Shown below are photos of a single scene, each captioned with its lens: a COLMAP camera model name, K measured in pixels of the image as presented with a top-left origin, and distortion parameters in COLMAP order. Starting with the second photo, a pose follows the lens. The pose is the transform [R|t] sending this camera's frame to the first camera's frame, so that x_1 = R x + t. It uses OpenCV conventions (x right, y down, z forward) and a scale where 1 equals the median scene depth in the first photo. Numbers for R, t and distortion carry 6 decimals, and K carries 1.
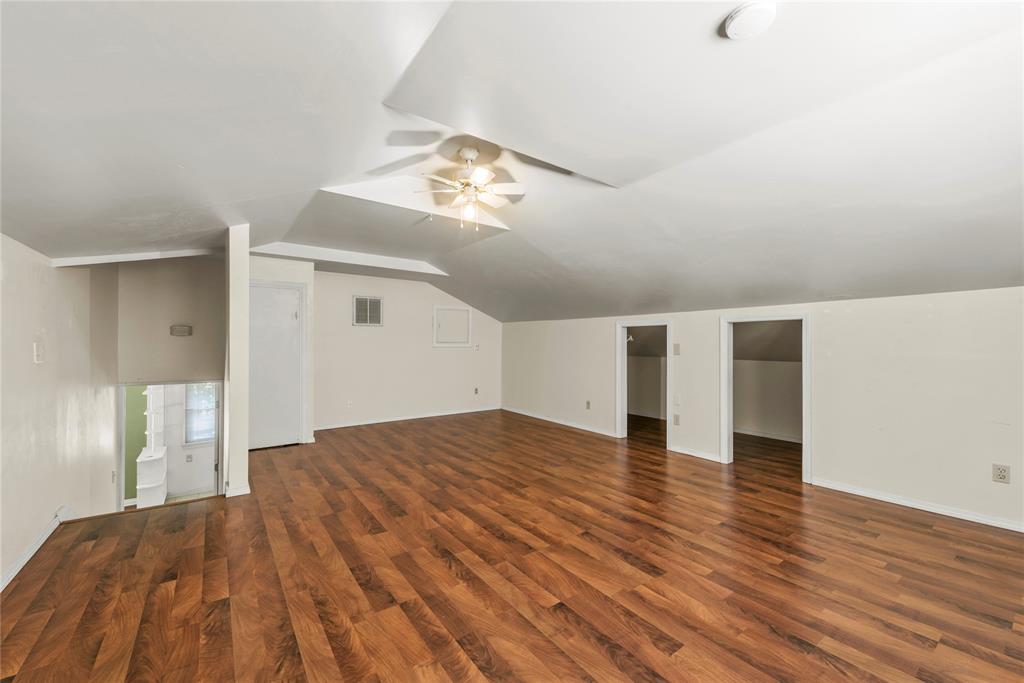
lens RADIAL K [[401.1, 0, 507.7], [0, 401.1, 339.6], [0, 0, 1]] dist [0.001207, 0.000090]
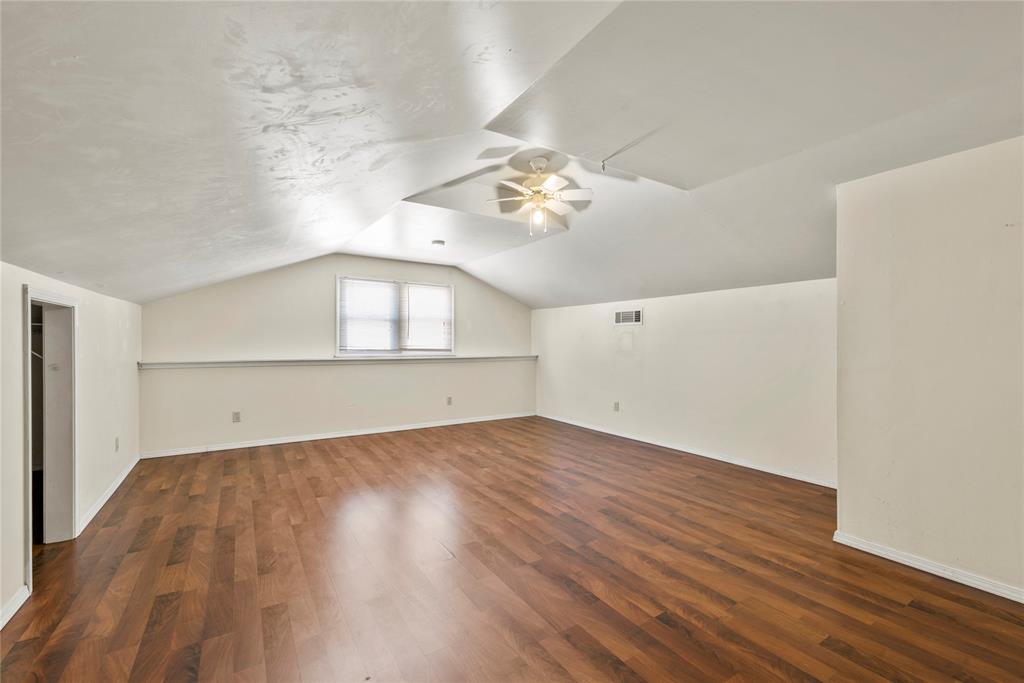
lens RADIAL K [[432.9, 0, 515.4], [0, 432.9, 342.5], [0, 0, 1]] dist [0.015910, 0.000030]
pose [[-0.999081, -0.001757, 0.042828, -0.091770], [-0.002157, 0.999954, -0.009296, 0.020232], [-0.042810, -0.009380, -0.999039, 2.280026]]
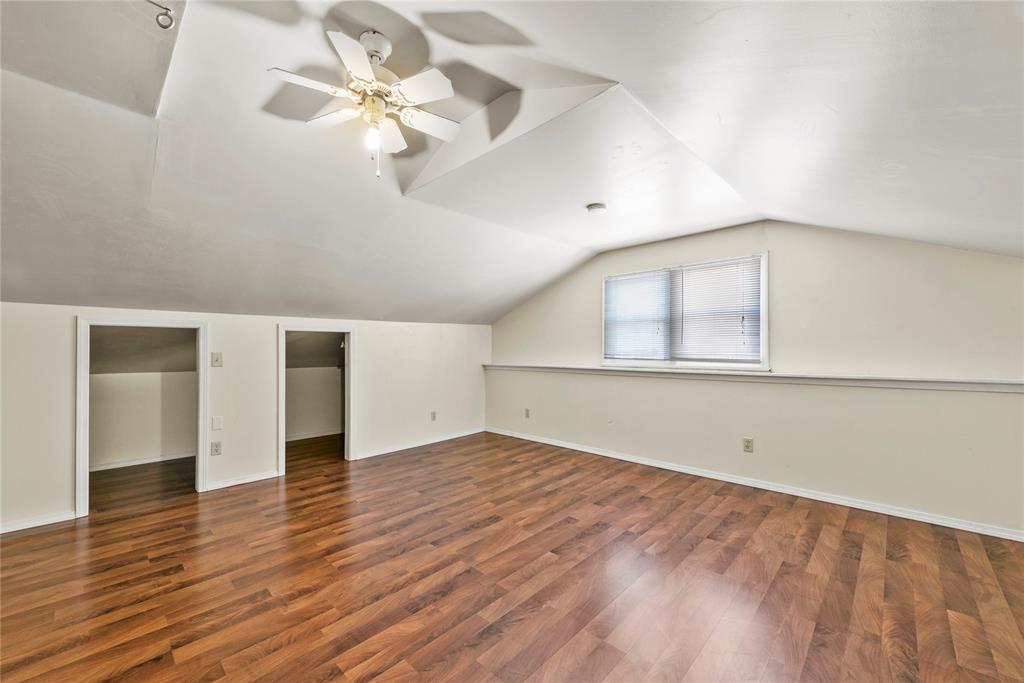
lens RADIAL K [[401.1, 0, 511.3], [0, 401.1, 349.9], [0, 0, 1]] dist [0.001207, 0.000090]
pose [[-0.183369, 0.000229, 0.983044, -0.789185], [-0.003075, 0.999995, -0.000807, 0.004960], [-0.983039, -0.003171, -0.183367, 0.963908]]
